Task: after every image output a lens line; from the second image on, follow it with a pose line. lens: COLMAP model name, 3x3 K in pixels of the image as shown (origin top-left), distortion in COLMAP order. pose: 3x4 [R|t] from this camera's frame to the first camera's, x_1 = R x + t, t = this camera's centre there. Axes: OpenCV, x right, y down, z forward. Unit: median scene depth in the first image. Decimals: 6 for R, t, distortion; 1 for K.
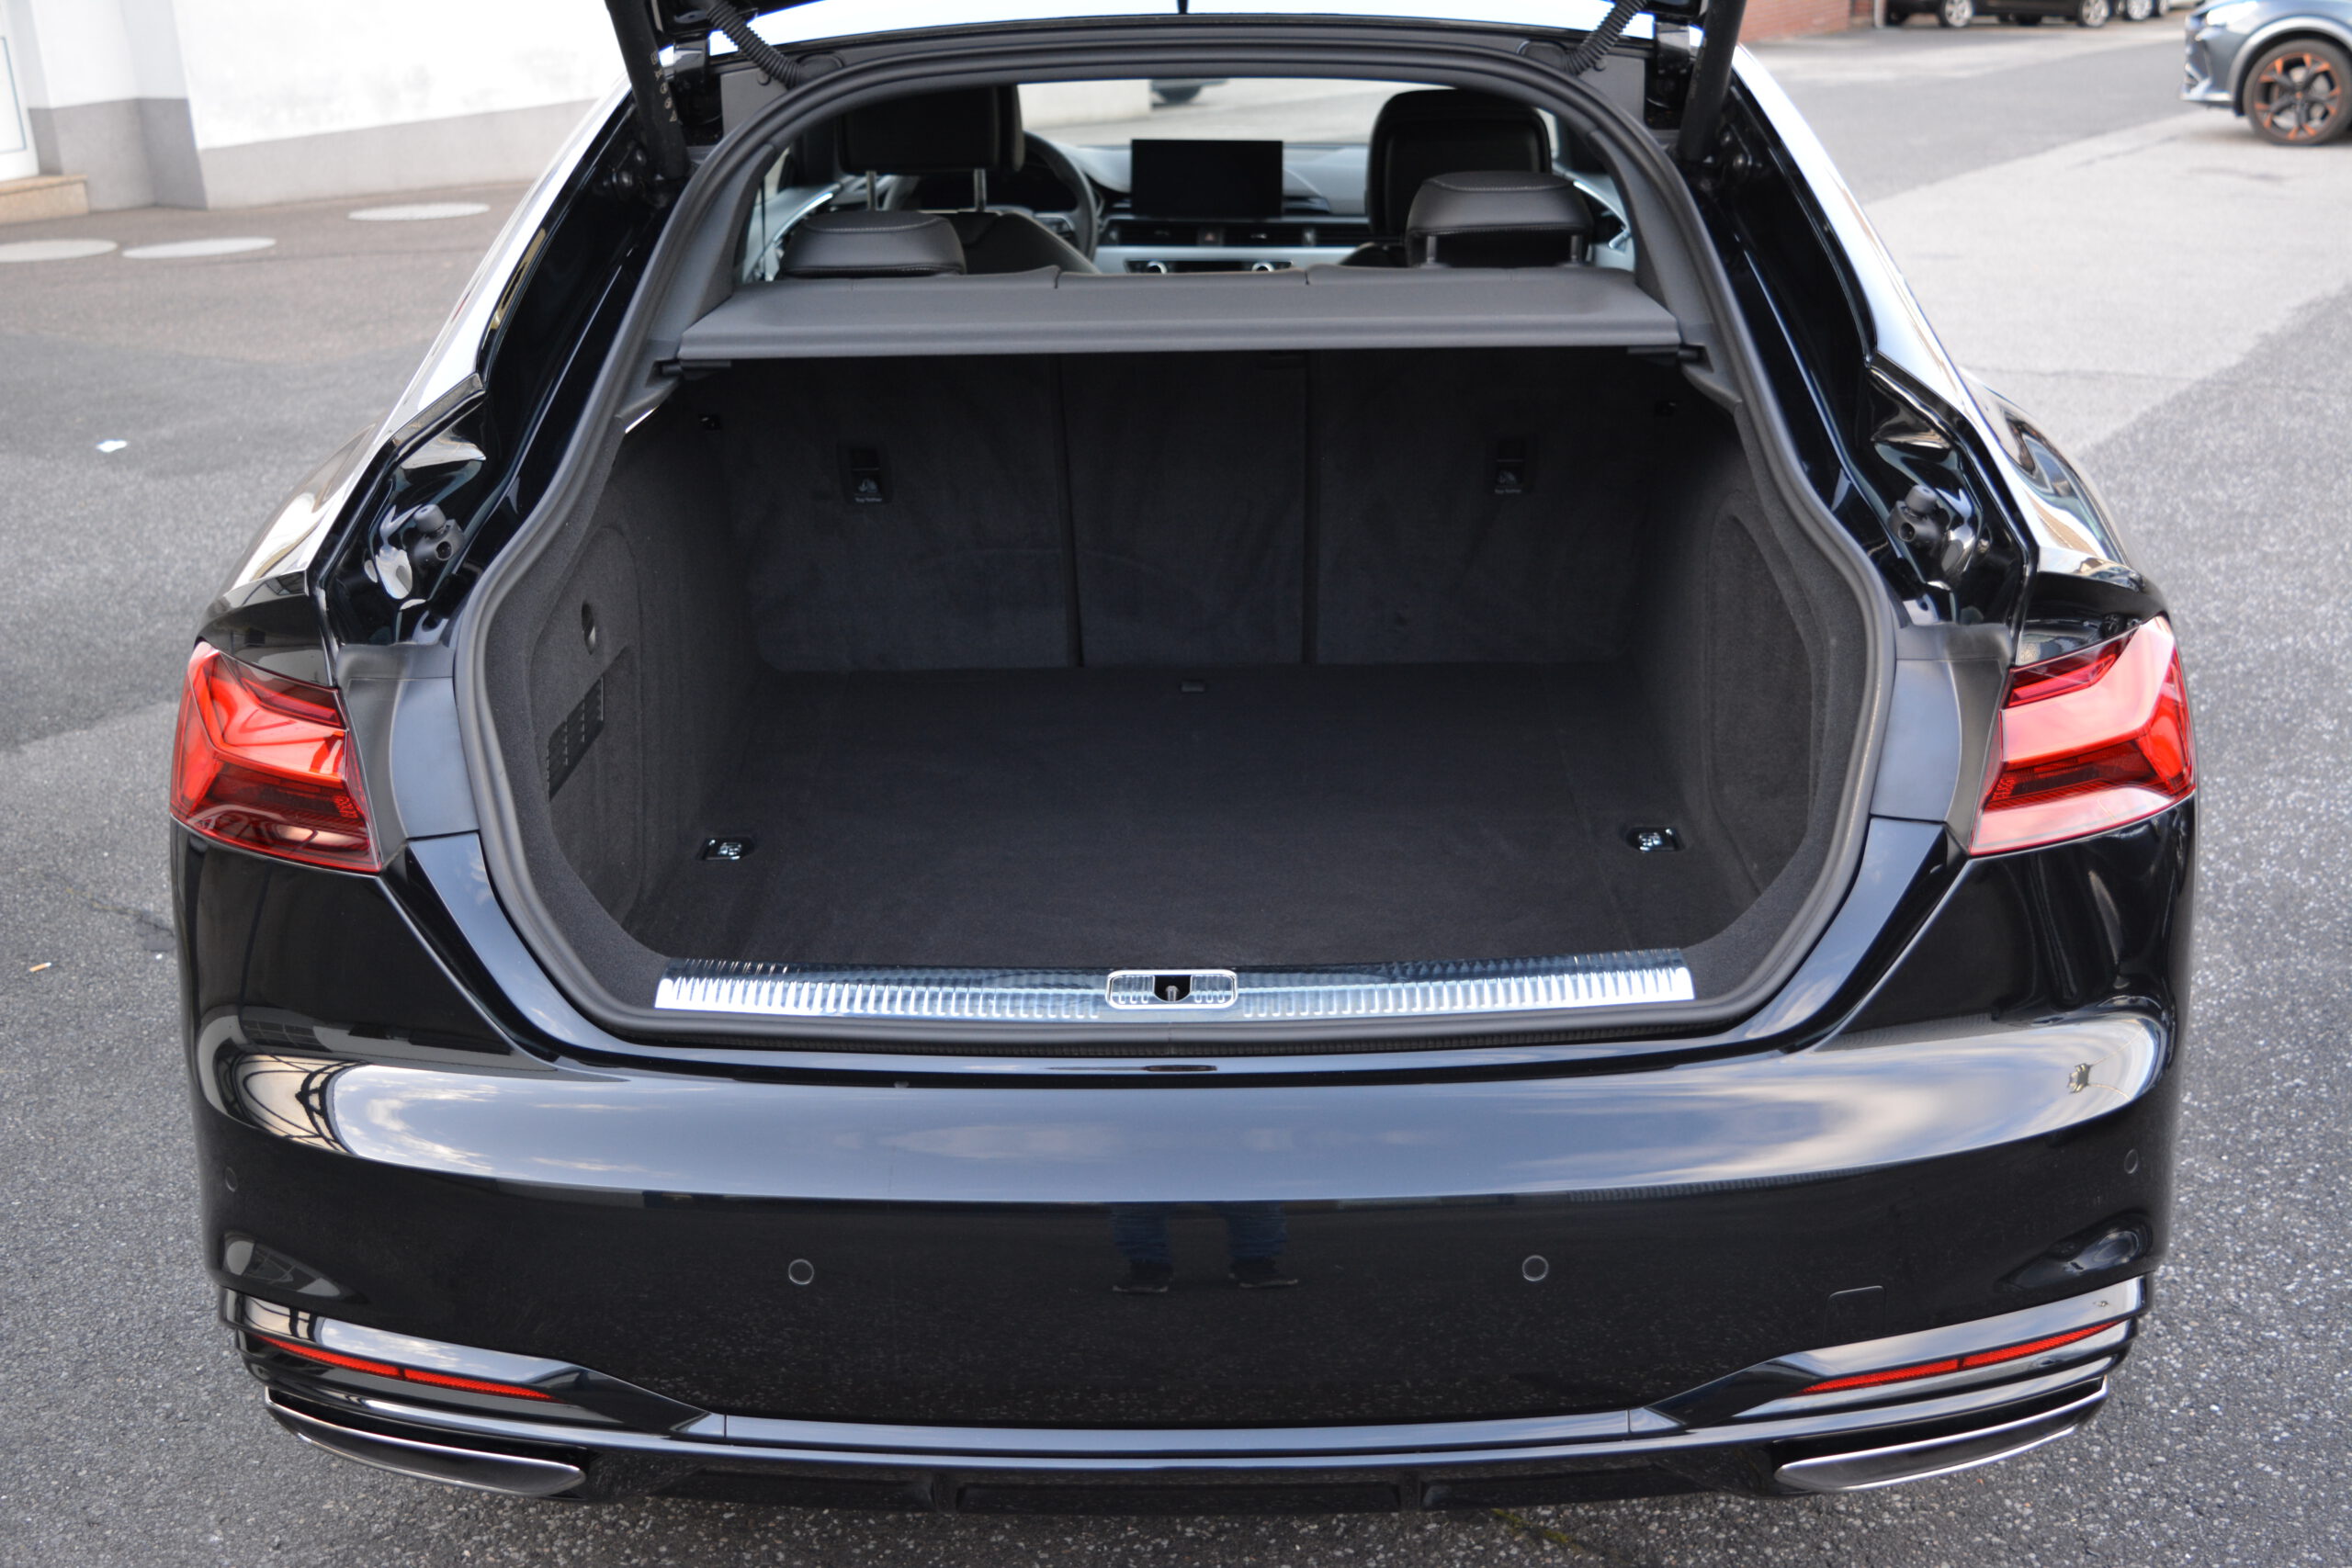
lens RADIAL K [[2450.2, 0, 1176.0], [0, 2450.2, 784.0], [0, 0, 1]] dist [-0.071694, 0.023278]
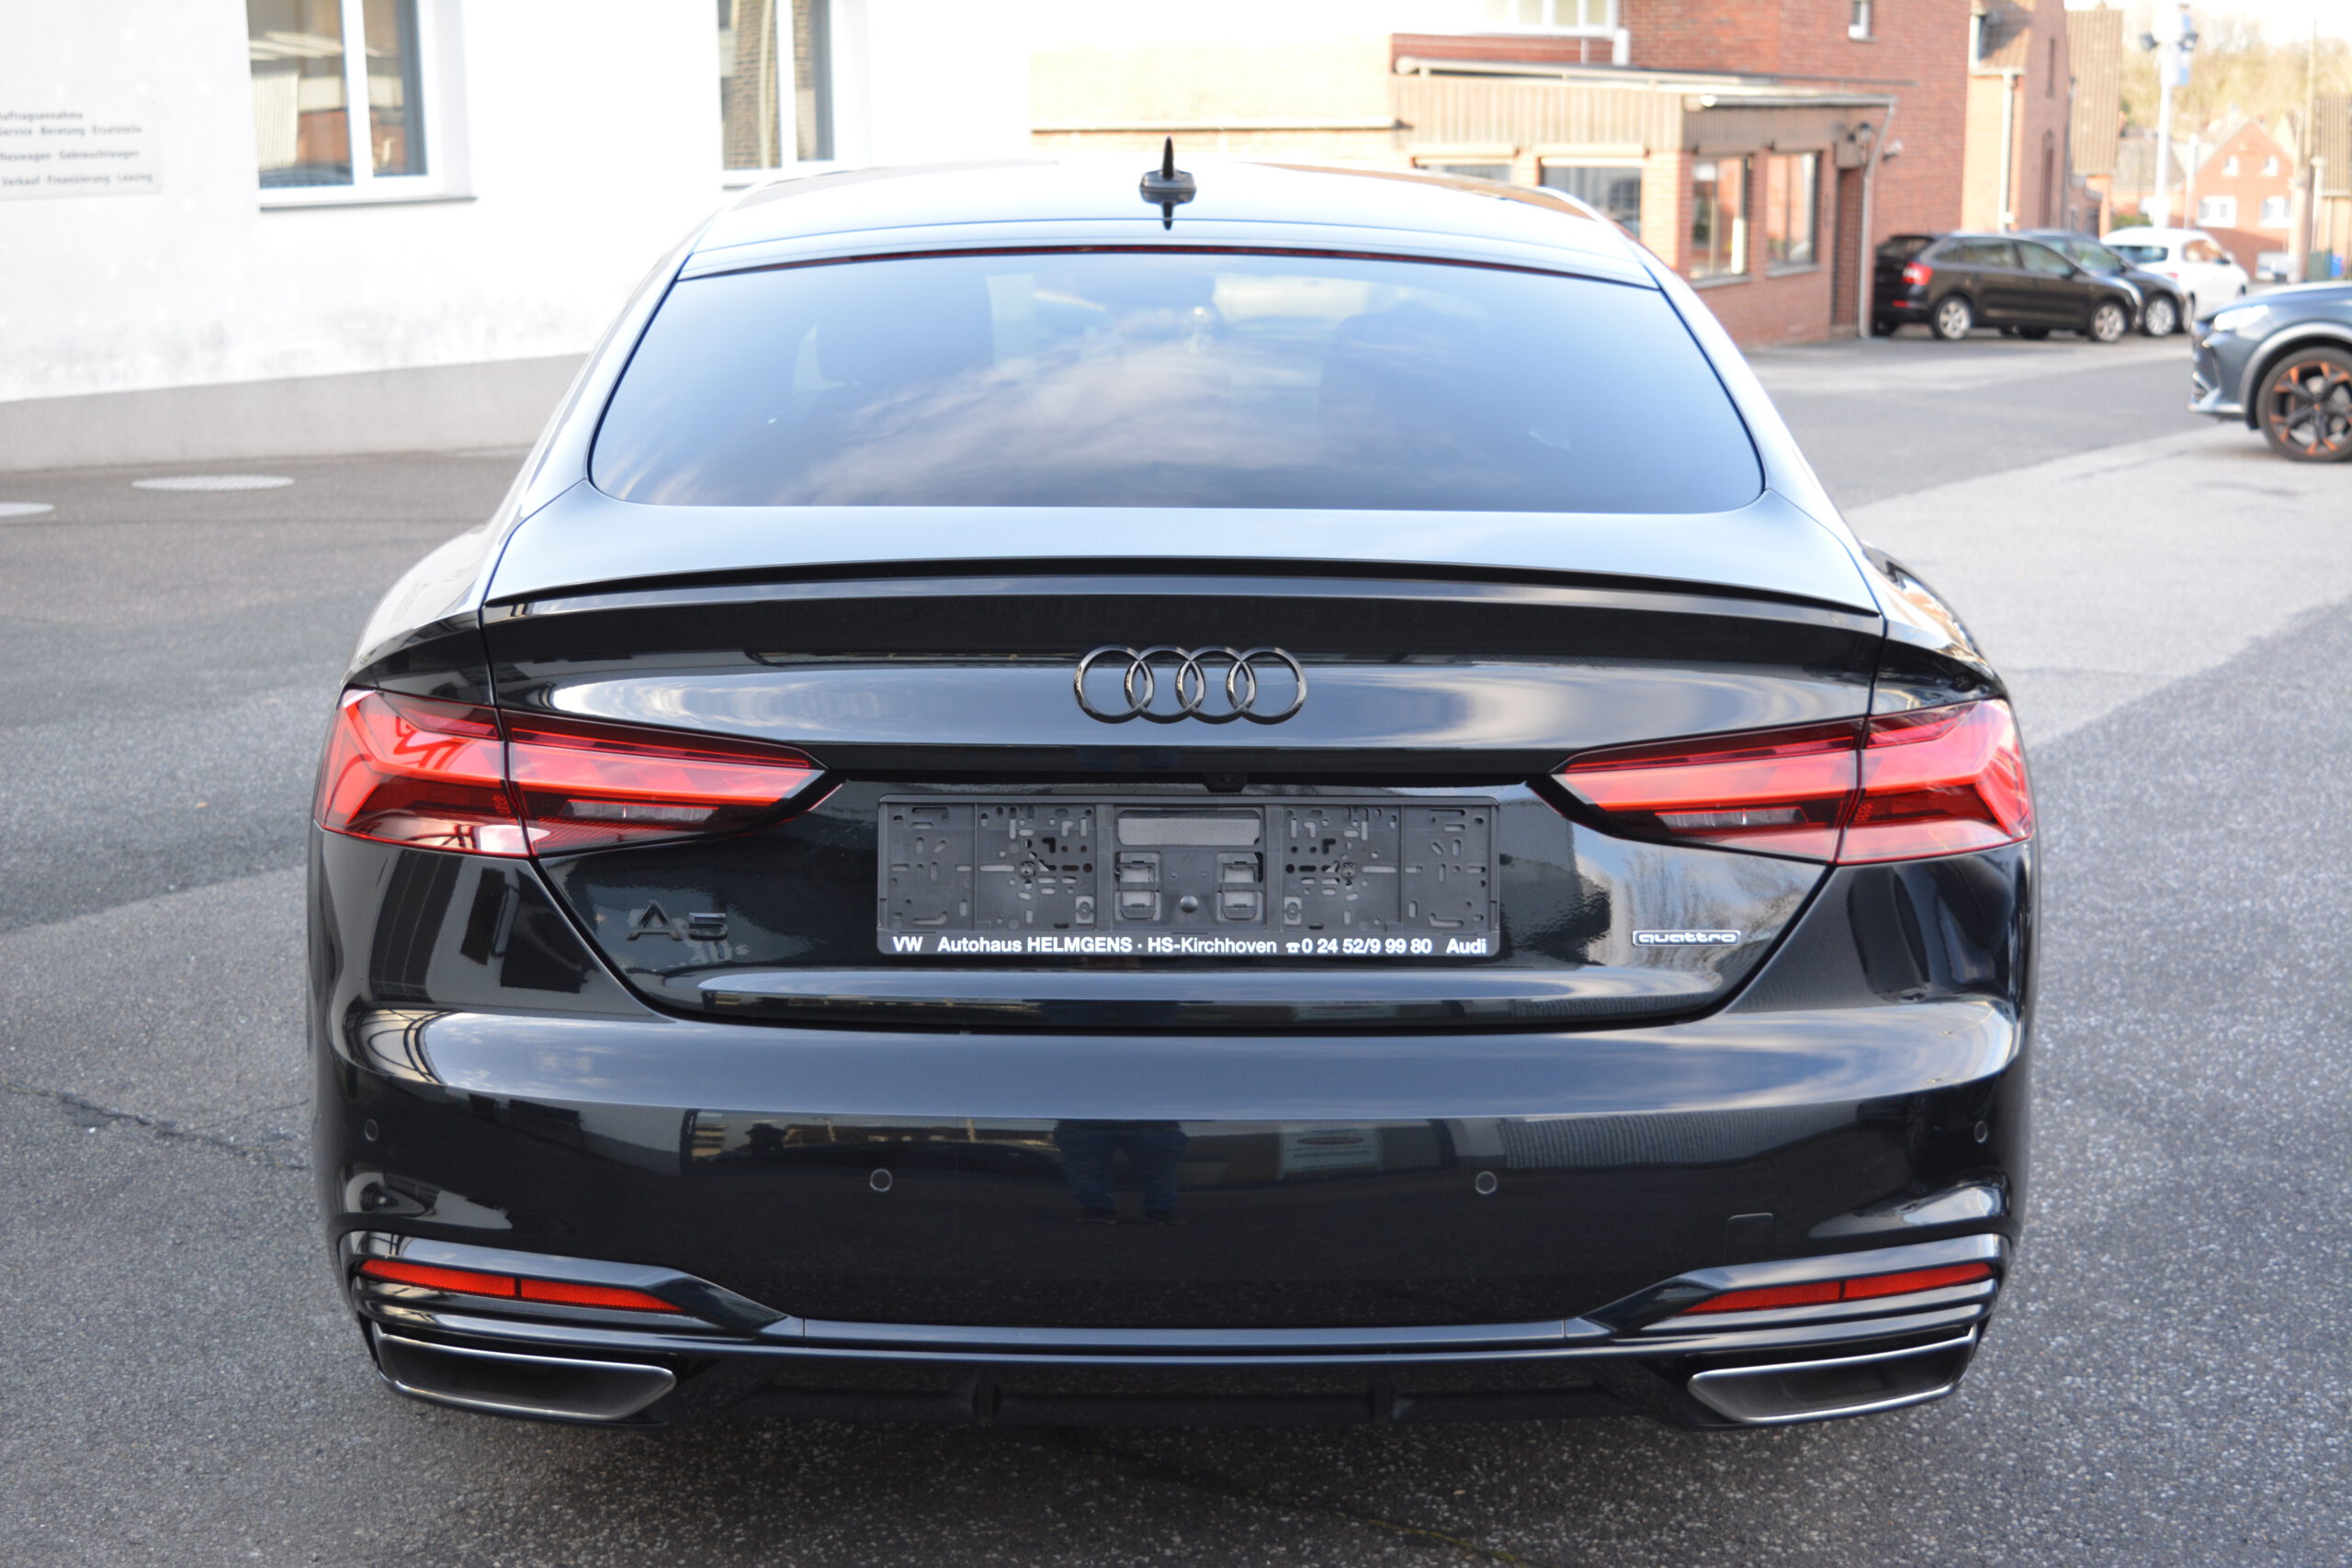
lens RADIAL K [[2975.4, 0, 1176.0], [0, 2975.4, 784.0], [0, 0, 1]] dist [-0.051023, 0.029989]
pose [[0.998759, 0.020424, 0.045429, -0.023327], [-0.013405, 0.988634, -0.149741, 0.066605], [-0.047971, 0.148946, 0.987681, -0.144133]]
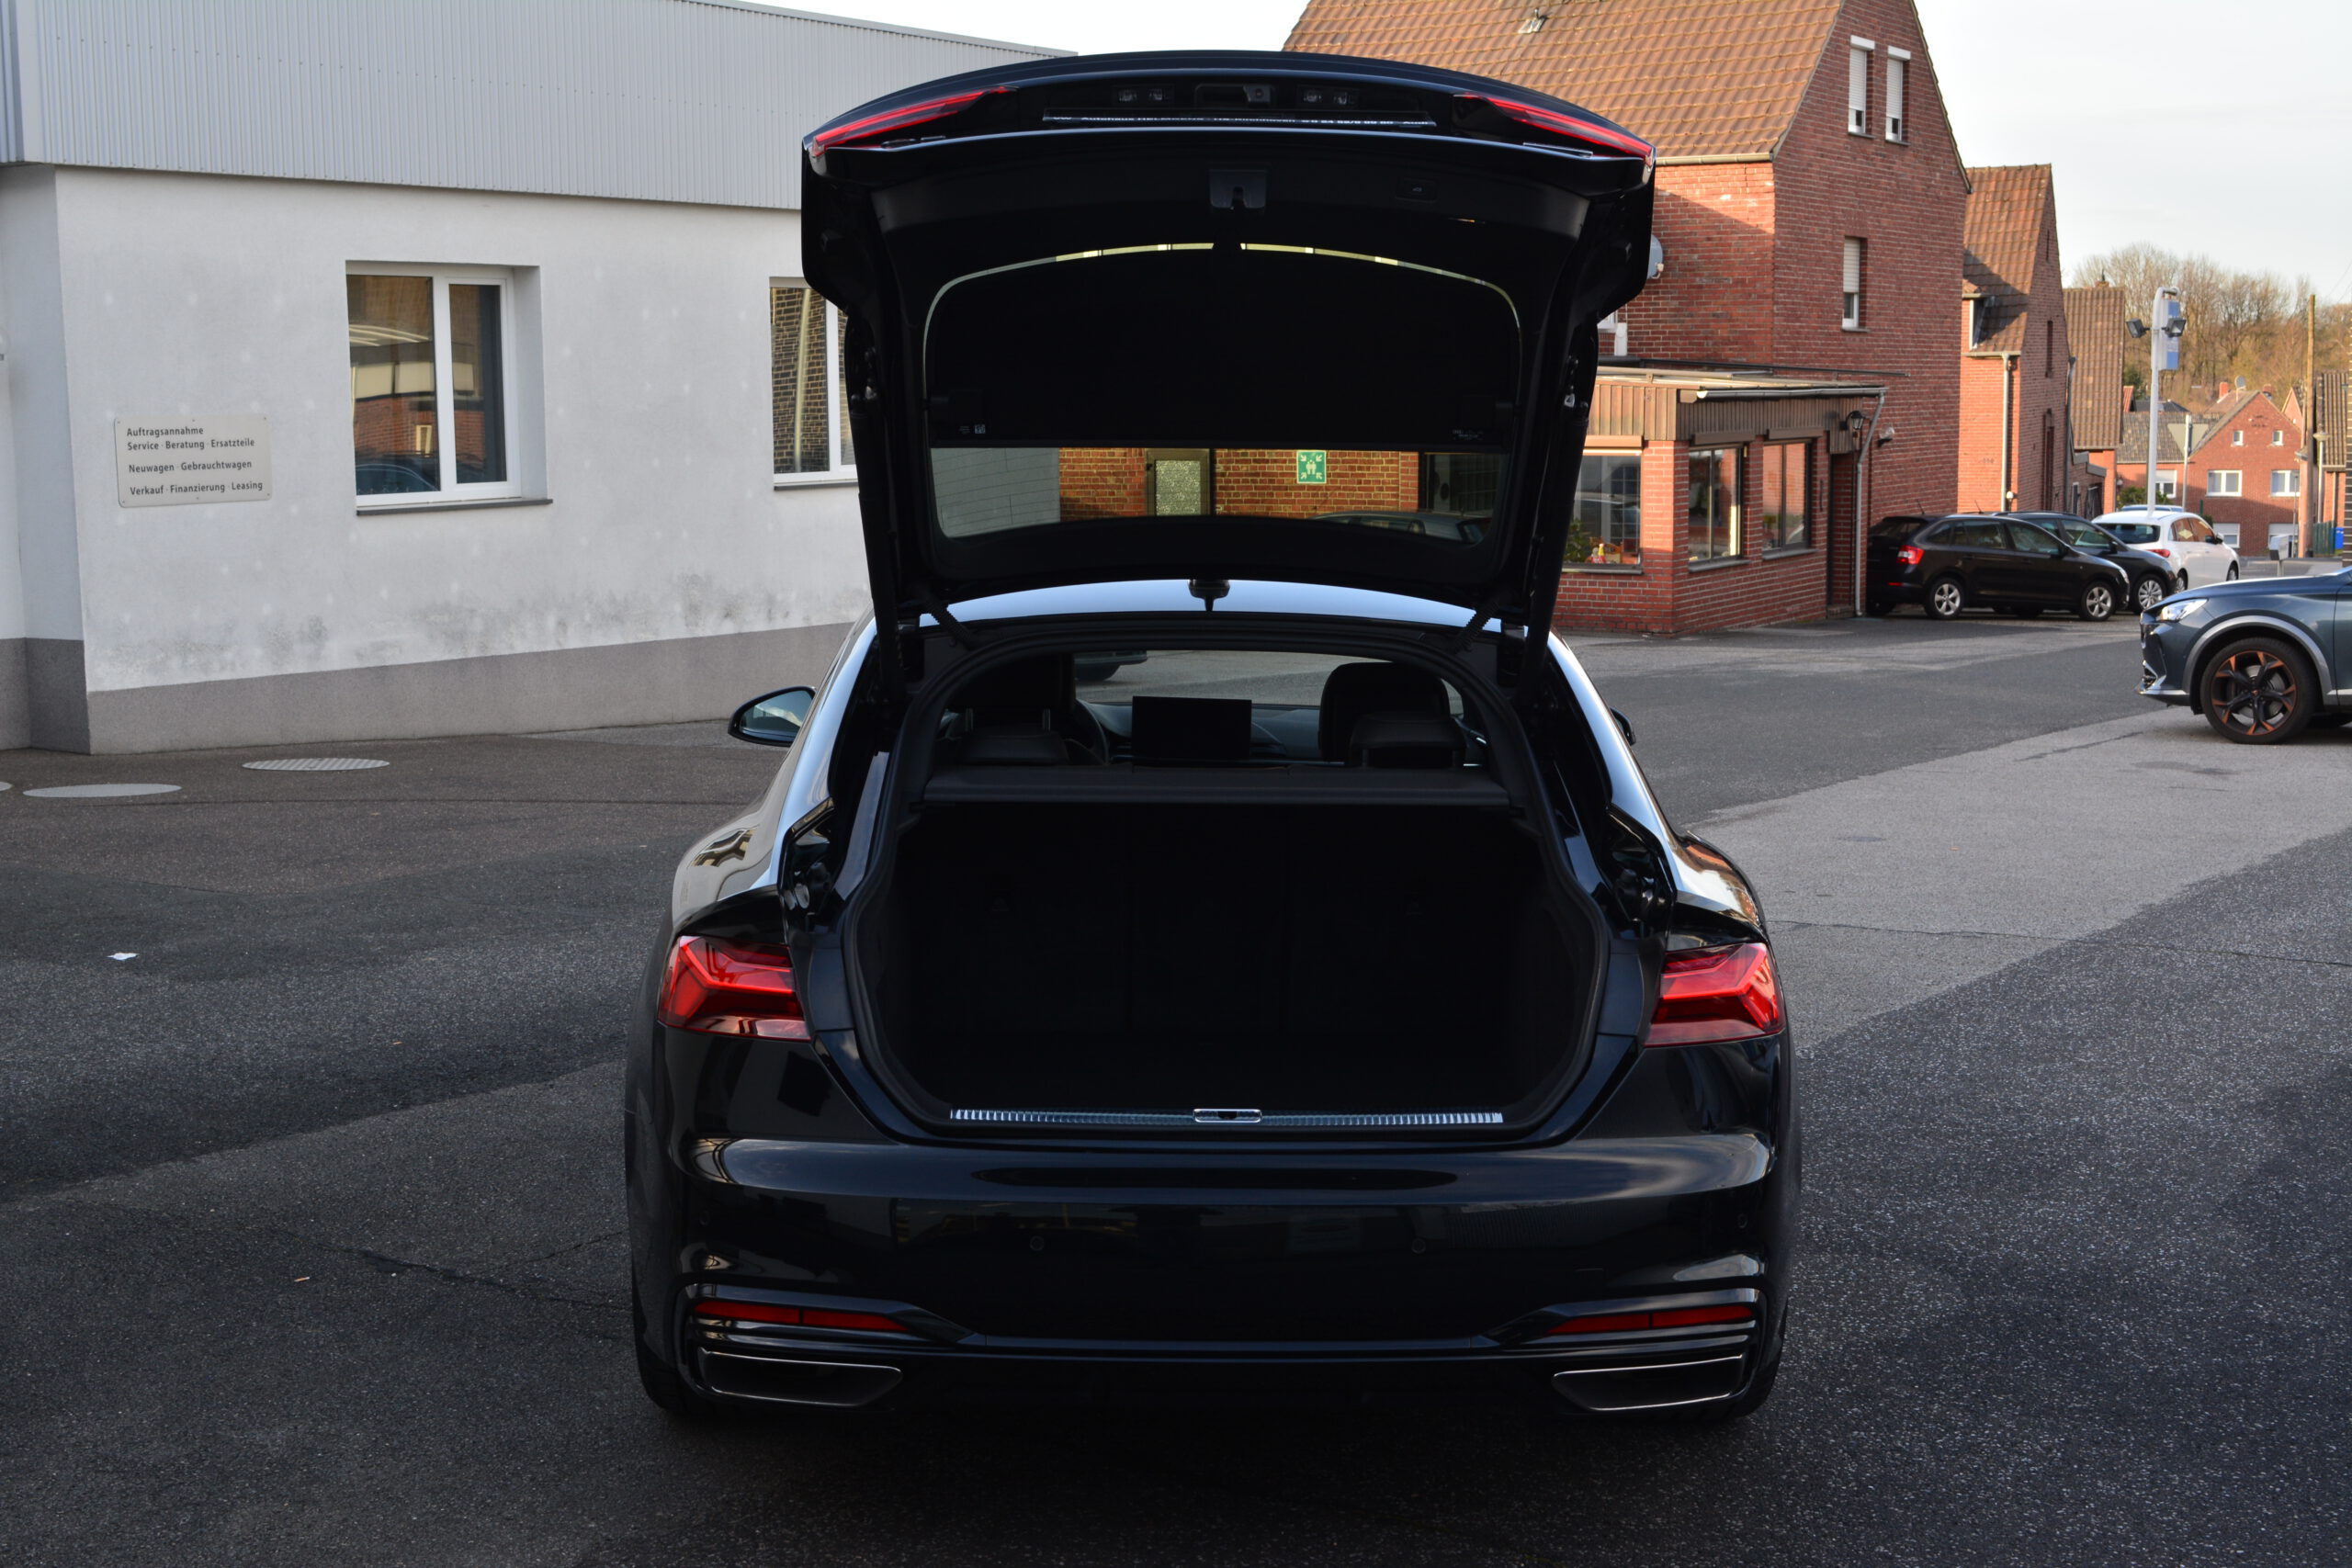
lens RADIAL K [[3023.7, 0, 1176.0], [0, 3023.7, 784.0], [0, 0, 1]] dist [-0.022306, -0.061882]
pose [[0.998954, 0.024180, 0.038801, -0.043087], [-0.014250, 0.971086, -0.238305, 0.122687], [-0.043442, 0.237503, 0.970415, -0.412182]]
